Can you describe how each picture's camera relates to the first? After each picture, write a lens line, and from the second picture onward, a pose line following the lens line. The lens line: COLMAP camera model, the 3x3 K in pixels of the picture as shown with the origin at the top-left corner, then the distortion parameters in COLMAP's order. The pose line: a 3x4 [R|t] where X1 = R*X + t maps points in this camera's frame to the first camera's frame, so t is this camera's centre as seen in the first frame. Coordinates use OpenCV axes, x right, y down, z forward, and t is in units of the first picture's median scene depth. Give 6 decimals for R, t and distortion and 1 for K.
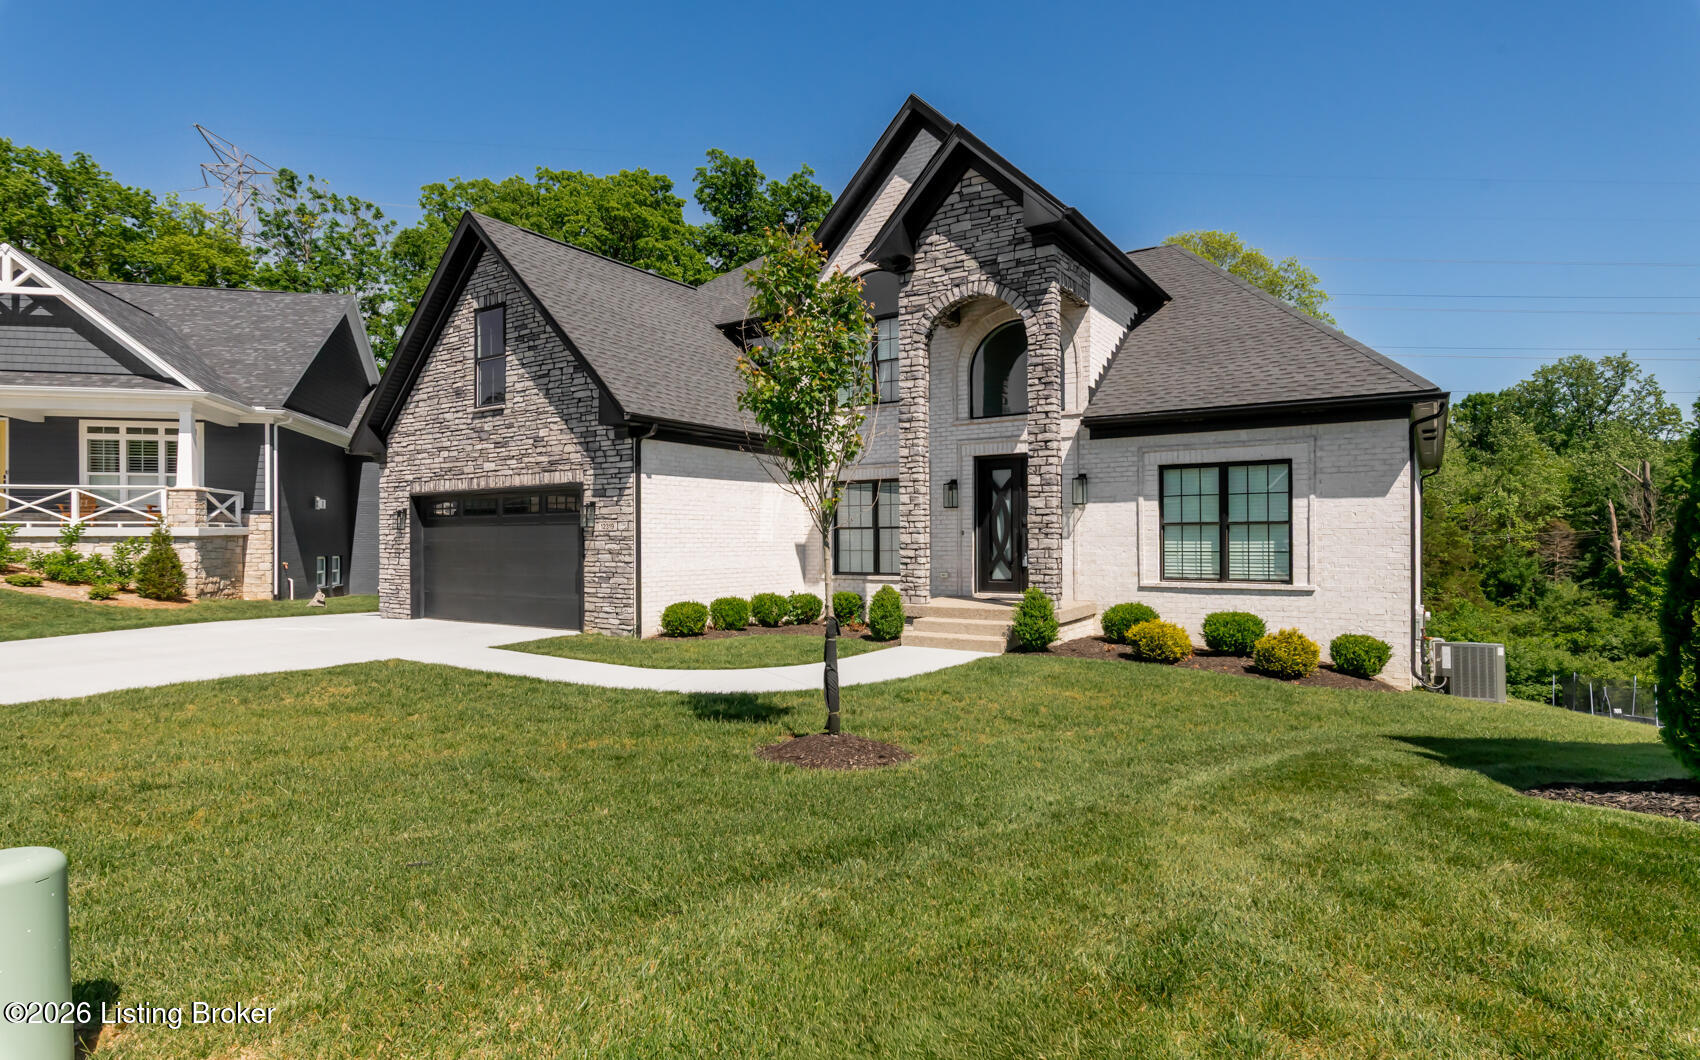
lens RADIAL K [[769.0, 0, 855.7], [0, 769.0, 536.6], [0, 0, 1]] dist [-0.023653, -0.001944]
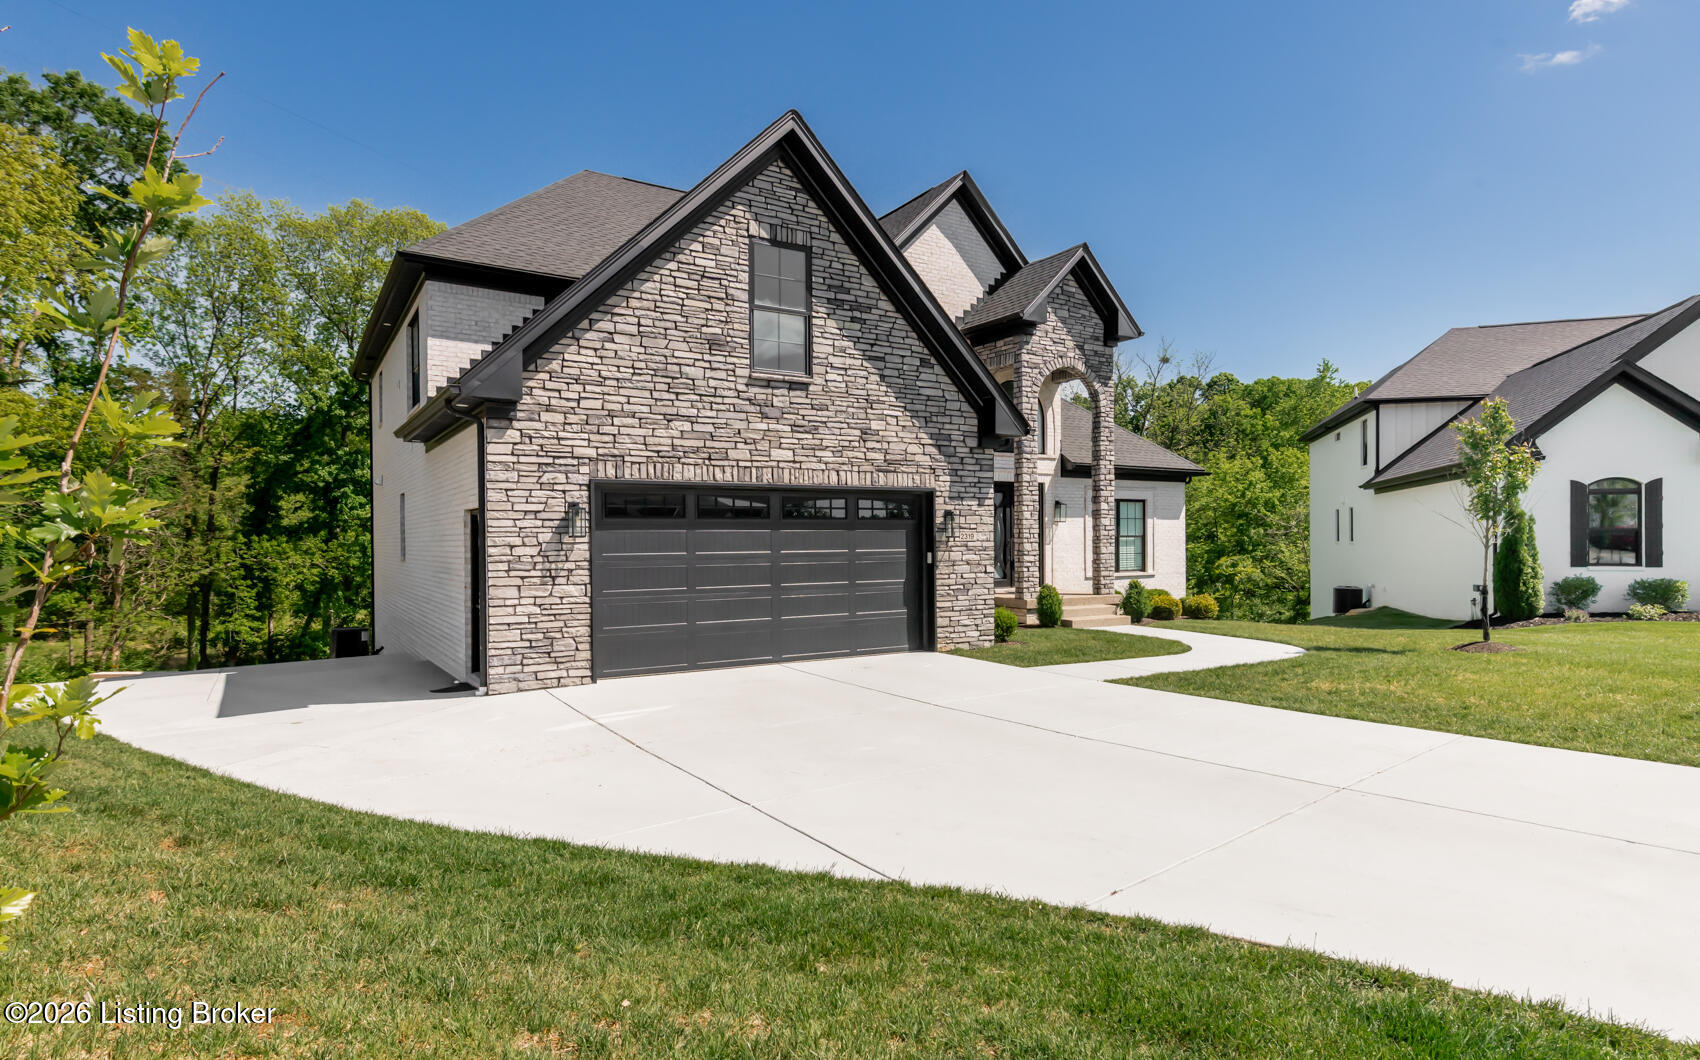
lens RADIAL K [[789.9, 0, 850.3], [0, 789.9, 540.1], [0, 0, 1]] dist [-0.000167, 0.000001]
pose [[0.525746, 0.000320, 0.850642, -1.156512], [-0.000048, 1.000000, -0.000347, -0.007771], [-0.850642, 0.000142, 0.525746, 0.556600]]
